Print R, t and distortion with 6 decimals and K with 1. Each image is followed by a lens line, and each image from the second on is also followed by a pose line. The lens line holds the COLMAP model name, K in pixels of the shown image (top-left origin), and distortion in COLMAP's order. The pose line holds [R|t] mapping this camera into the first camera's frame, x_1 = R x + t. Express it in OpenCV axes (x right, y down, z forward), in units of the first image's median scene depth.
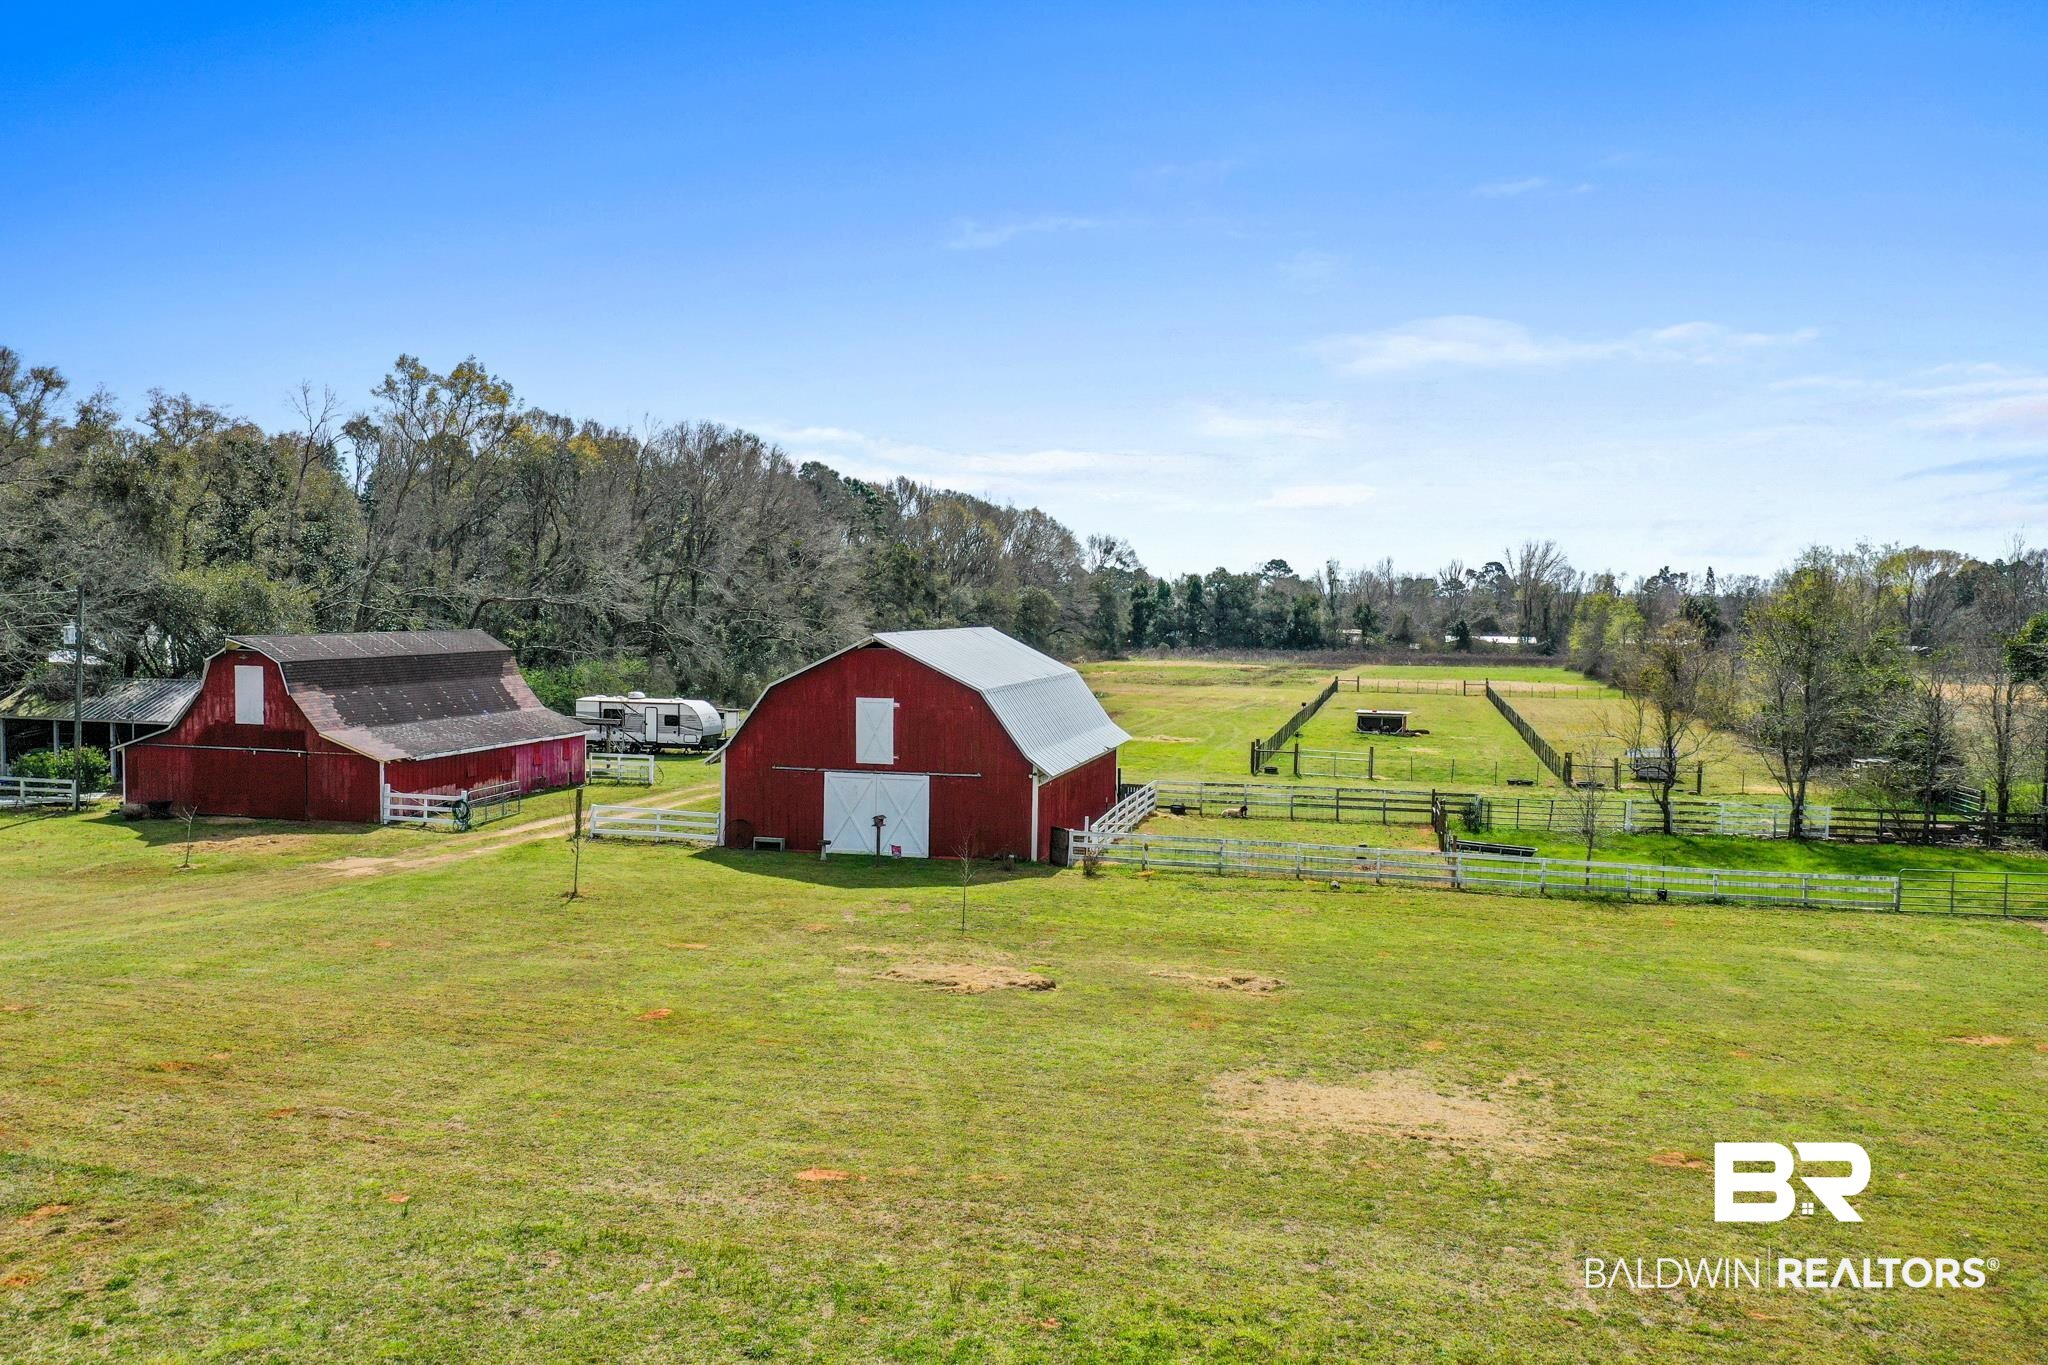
lens RADIAL K [[1613.2, 0, 1024.0], [0, 1613.2, 682.5], [0, 0, 1]] dist [-0.000732, -0.004481]
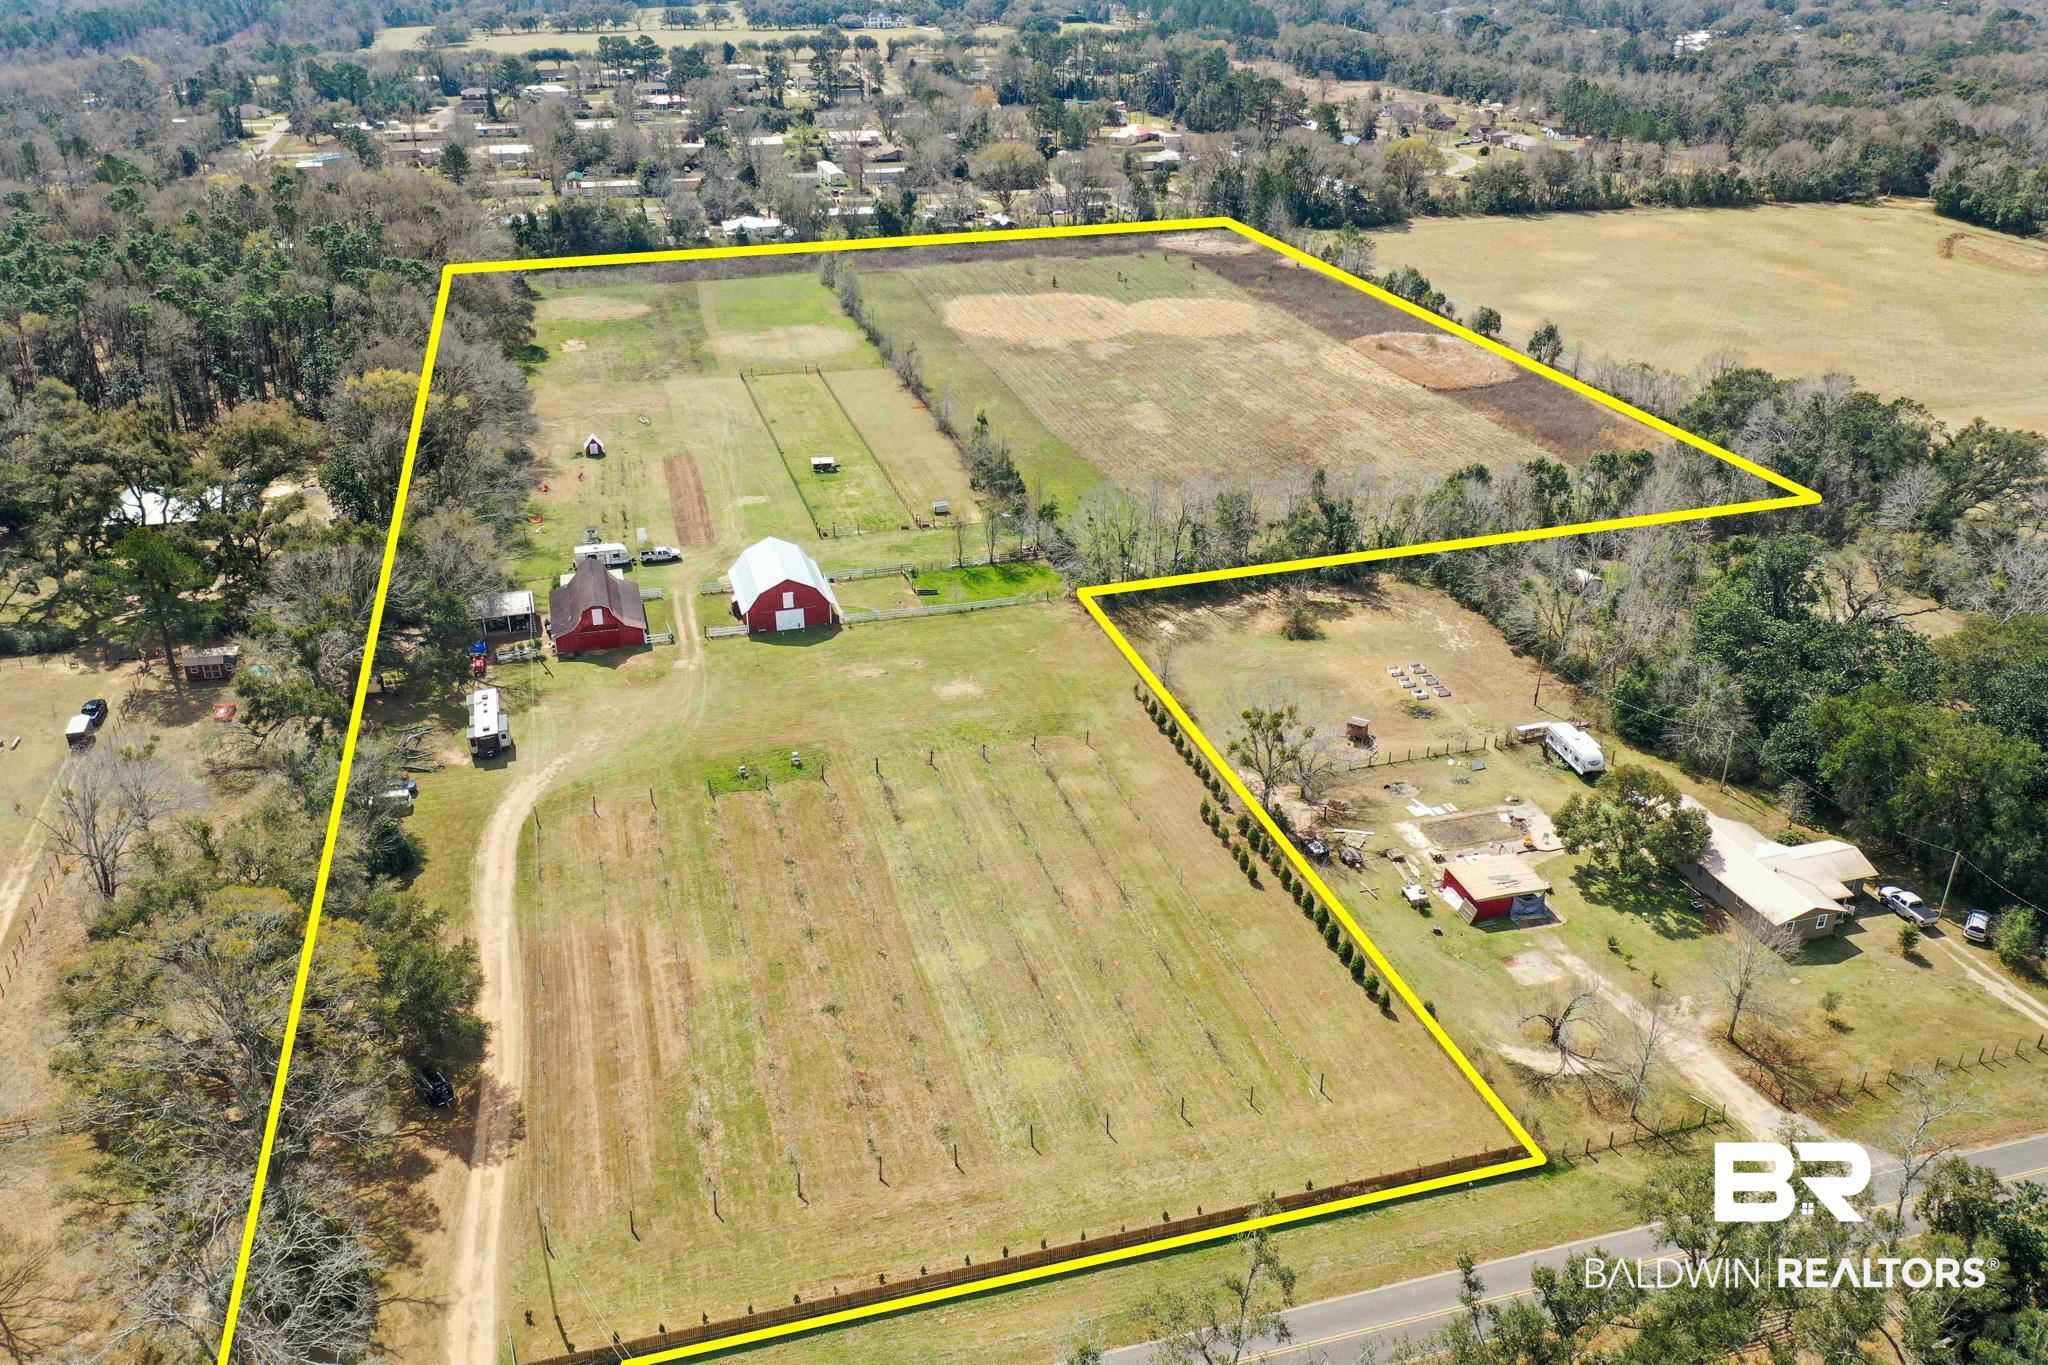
lens RADIAL K [[1613.2, 0, 1024.0], [0, 1613.2, 682.5], [0, 0, 1]] dist [-0.000732, -0.004481]
pose [[0.865739, -0.230558, 0.444229, -1.240421], [0.028960, 0.909166, 0.415425, -1.255240], [-0.499657, -0.346785, 0.793777, -2.212963]]
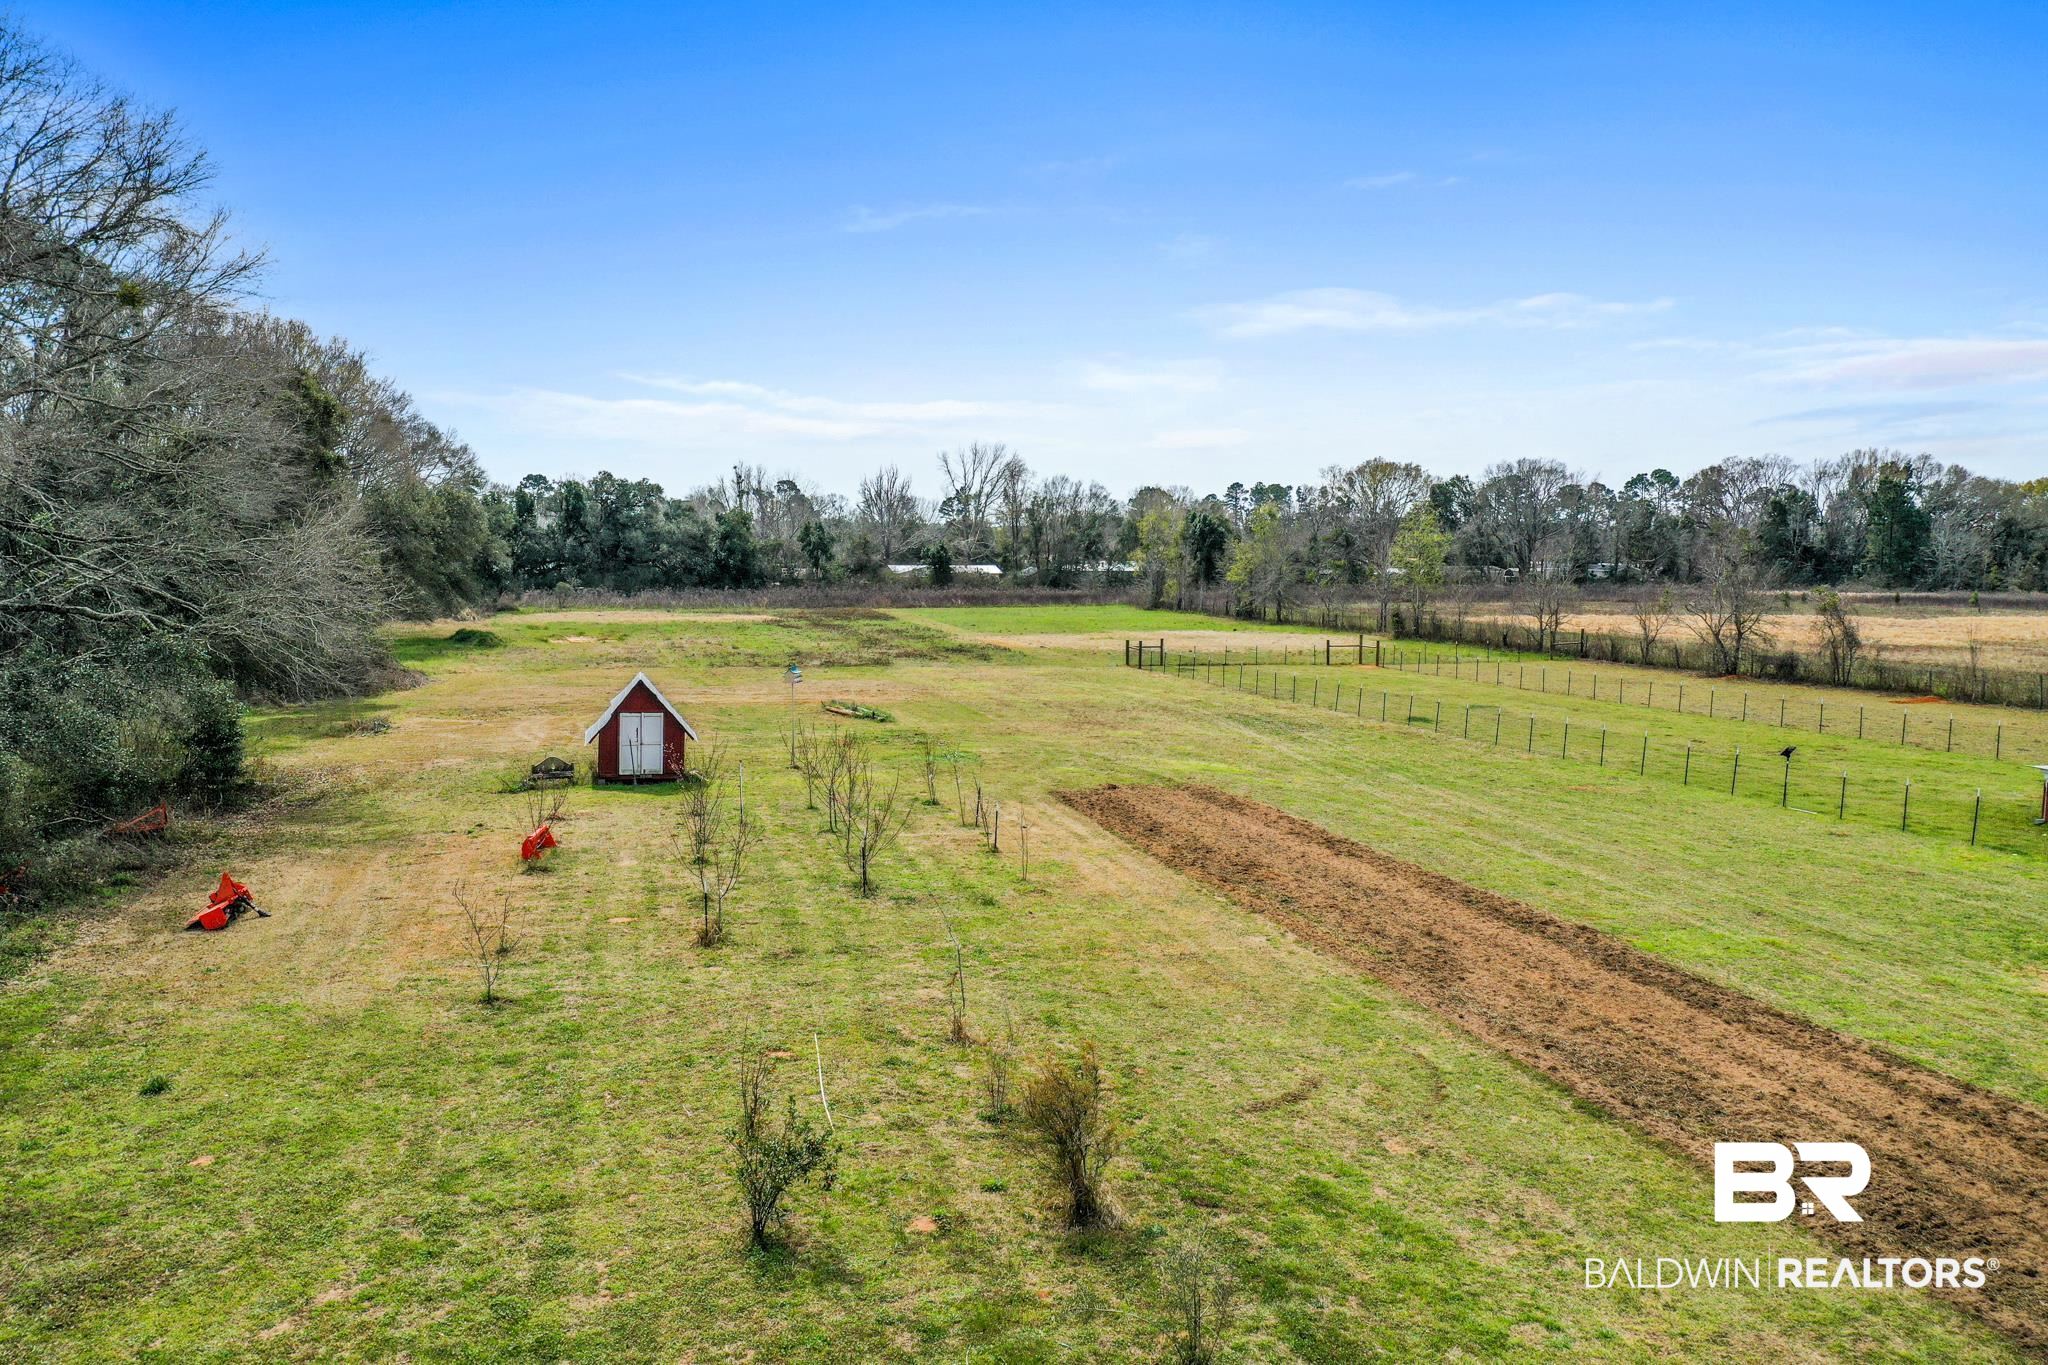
lens RADIAL K [[1650.3, 0, 1024.0], [0, 1650.3, 682.5], [0, 0, 1]] dist [-0.004140, -0.004011]
pose [[0.872805, -0.050700, 0.485429, -0.339750], [0.029838, 0.998272, 0.050614, -0.055106], [-0.487157, -0.029692, 0.872810, 1.405523]]
